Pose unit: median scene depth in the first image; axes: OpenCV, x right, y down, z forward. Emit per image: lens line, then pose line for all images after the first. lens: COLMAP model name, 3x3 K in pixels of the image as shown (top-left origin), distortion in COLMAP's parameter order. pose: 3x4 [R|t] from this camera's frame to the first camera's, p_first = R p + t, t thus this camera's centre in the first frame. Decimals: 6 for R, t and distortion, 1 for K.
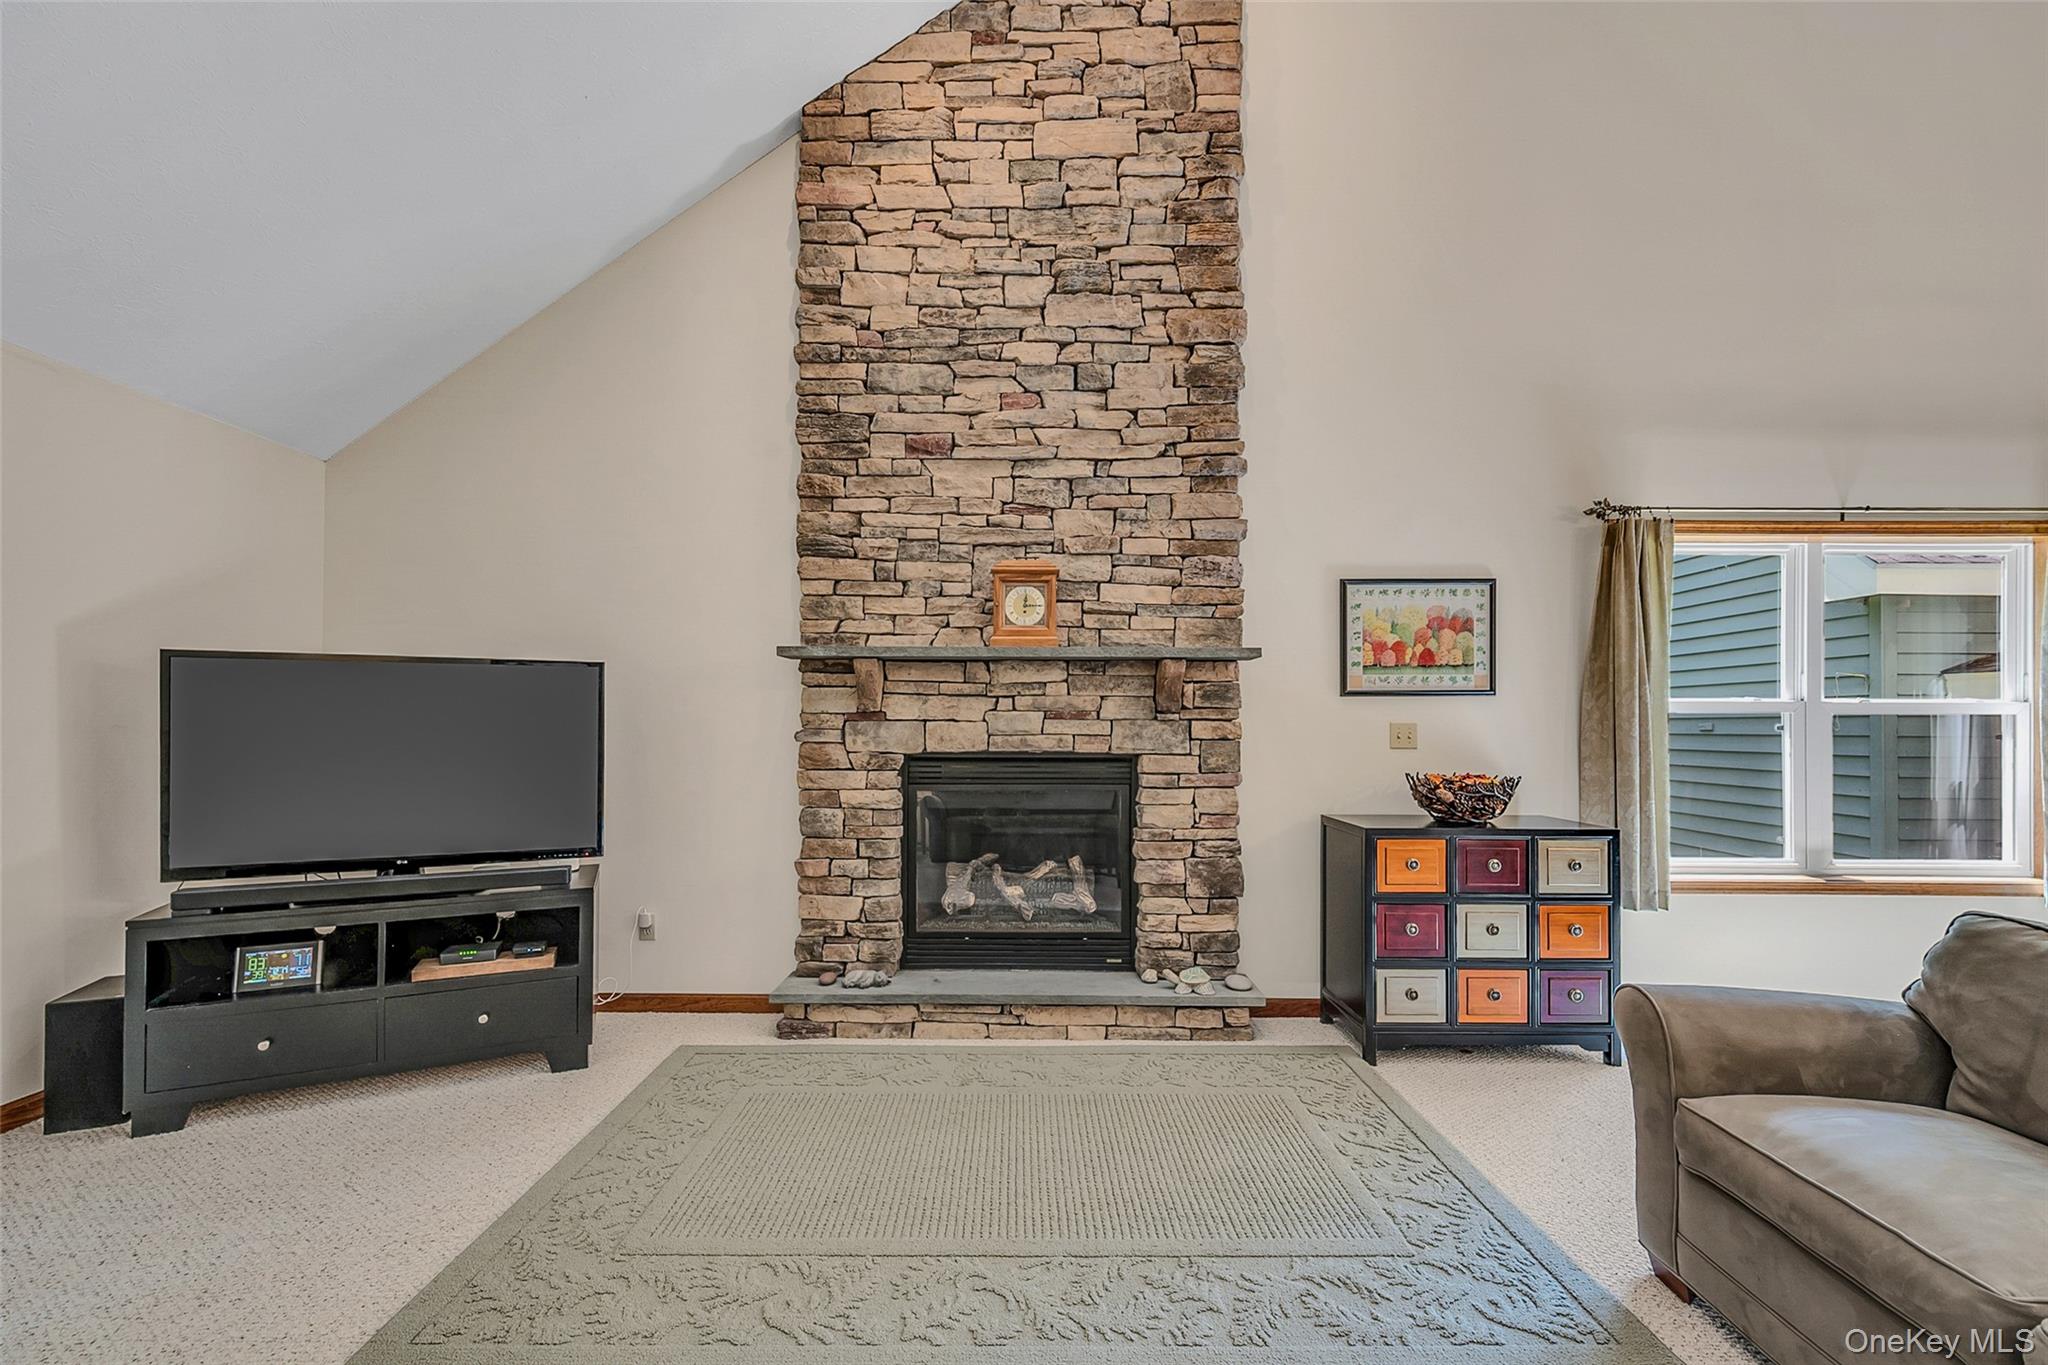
lens RADIAL K [[824.3, 0, 1031.5], [0, 824.3, 715.7], [0, 0, 1]] dist [0.000245, 0.000032]
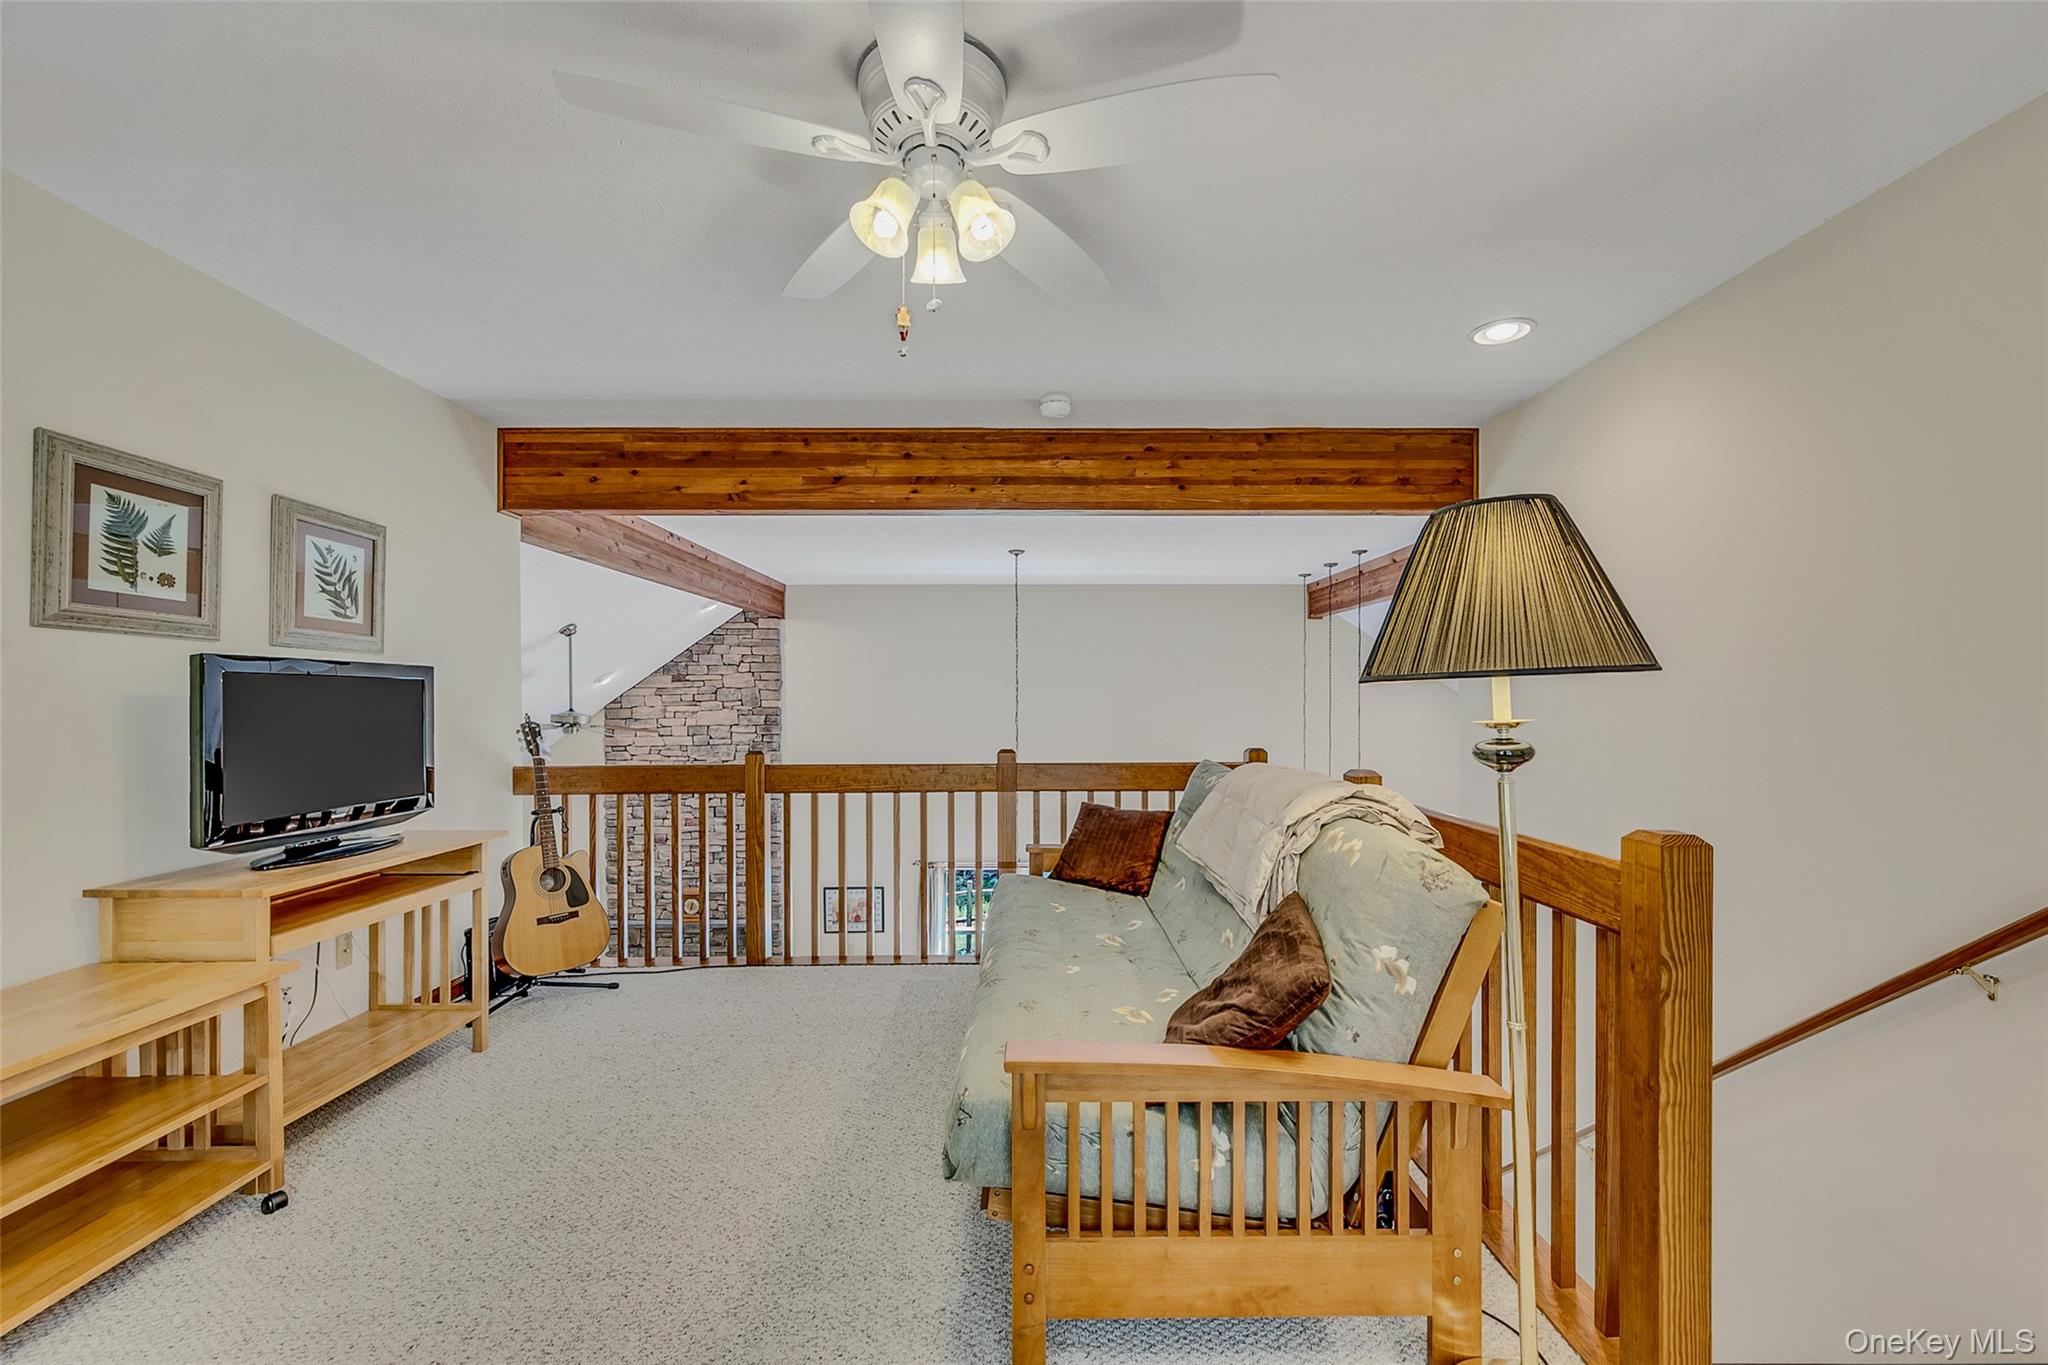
lens RADIAL K [[824.3, 0, 1031.5], [0, 824.3, 715.7], [0, 0, 1]] dist [0.000245, 0.000032]
pose [[0.999905, -0.005345, 0.012730, 1.003781], [0.004974, 0.999569, 0.028934, -0.777882], [-0.012879, -0.028867, 0.999500, -1.553830]]
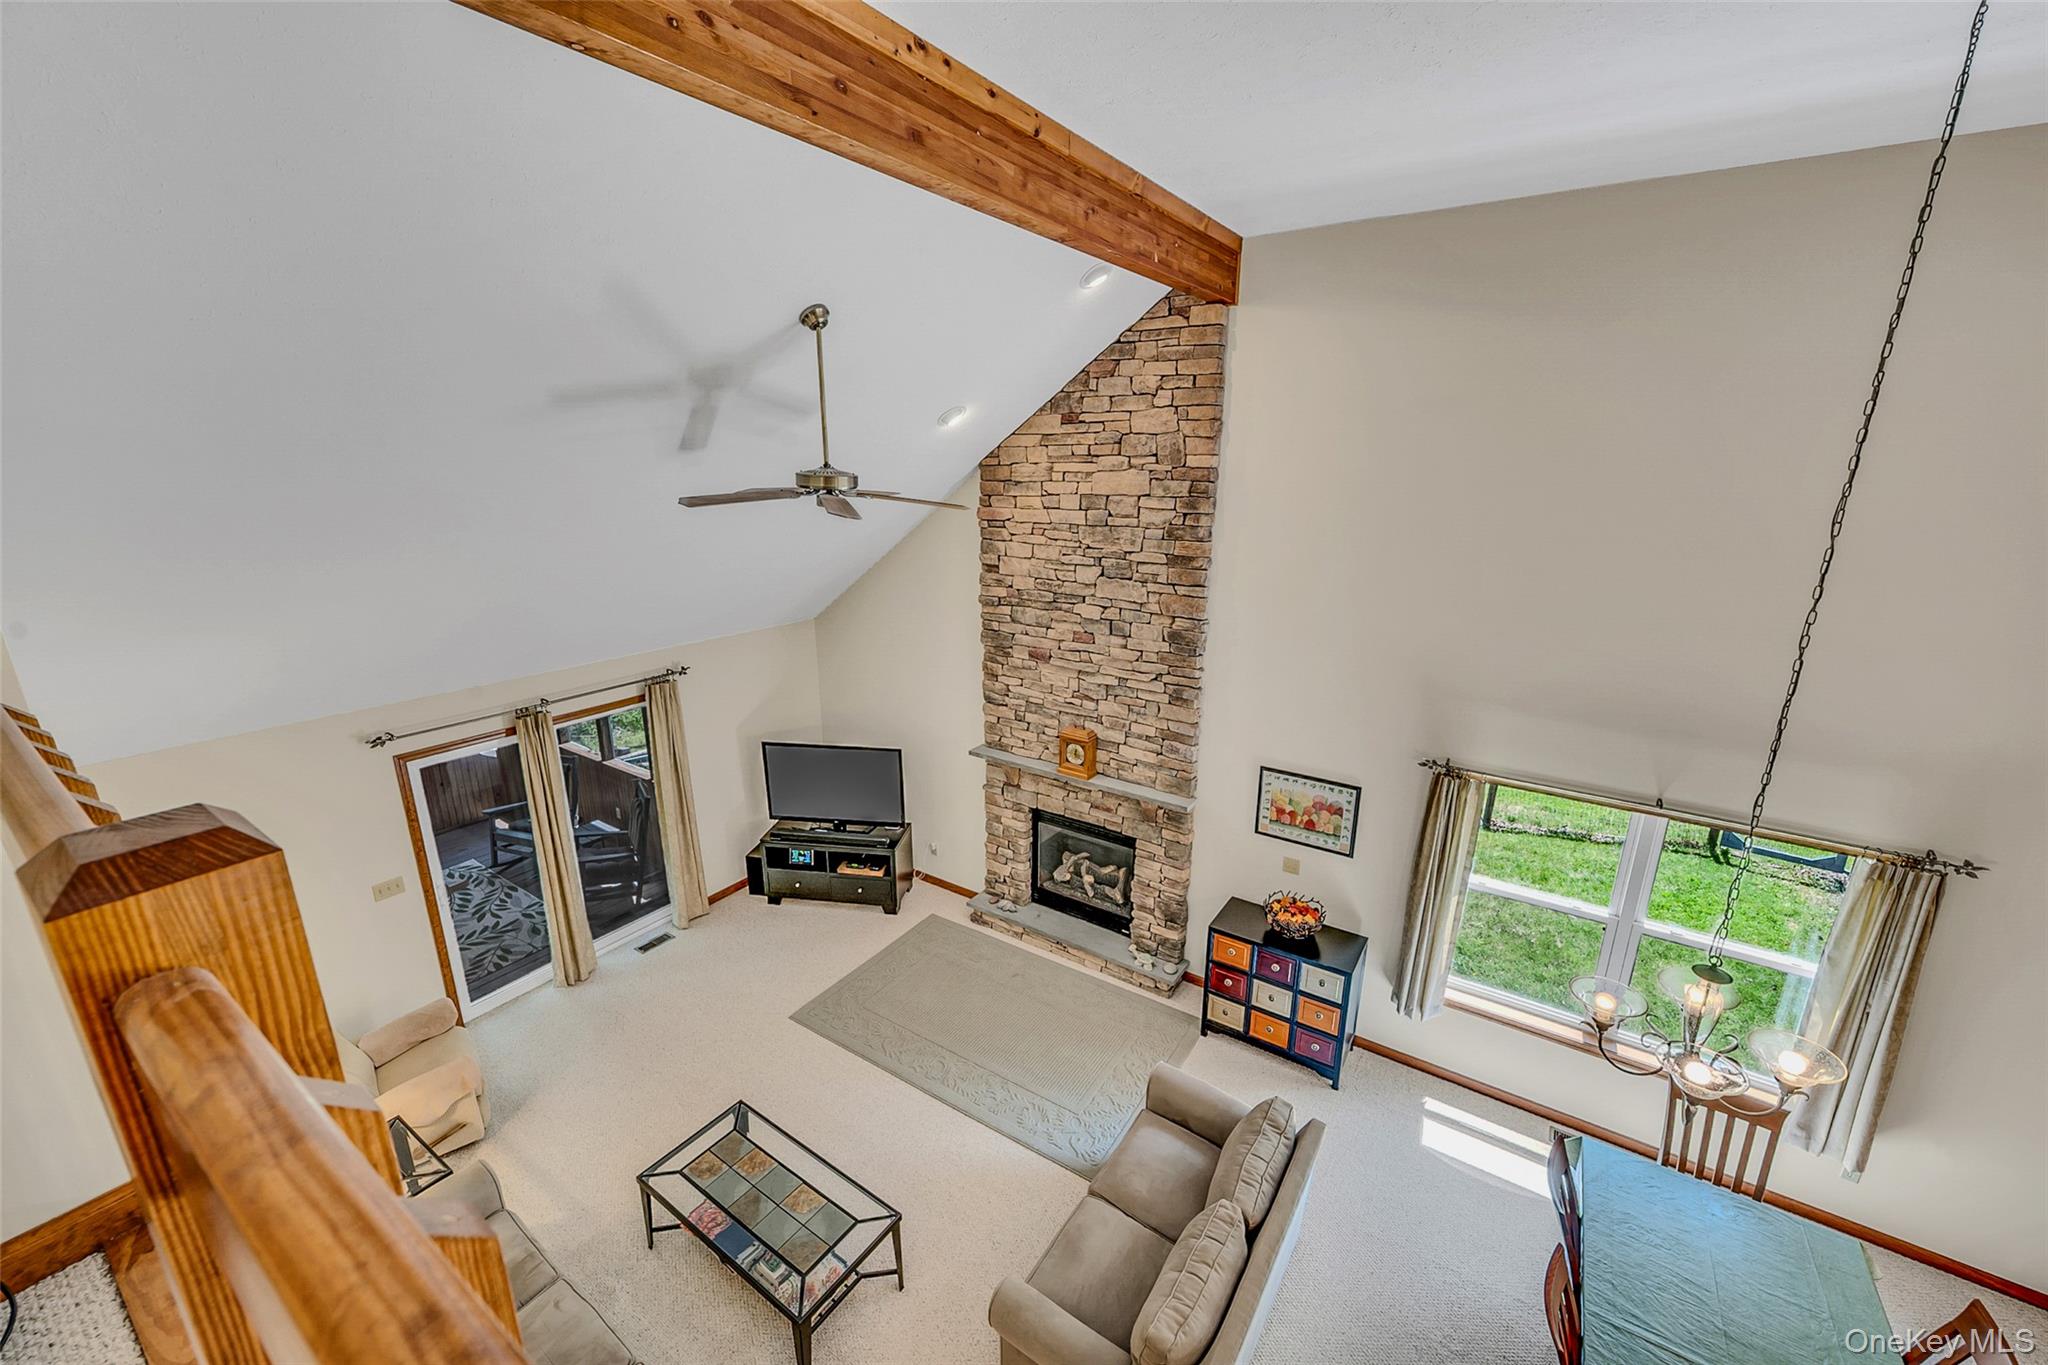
lens RADIAL K [[803.6, 0, 1042.9], [0, 803.6, 689.5], [0, 0, 1]] dist [0.000501, 0.000012]
pose [[0.836354, 0.155779, -0.525590, 0.832863], [-0.001828, 0.959561, 0.281494, -0.757516], [0.548187, -0.234468, 0.802817, -0.444837]]
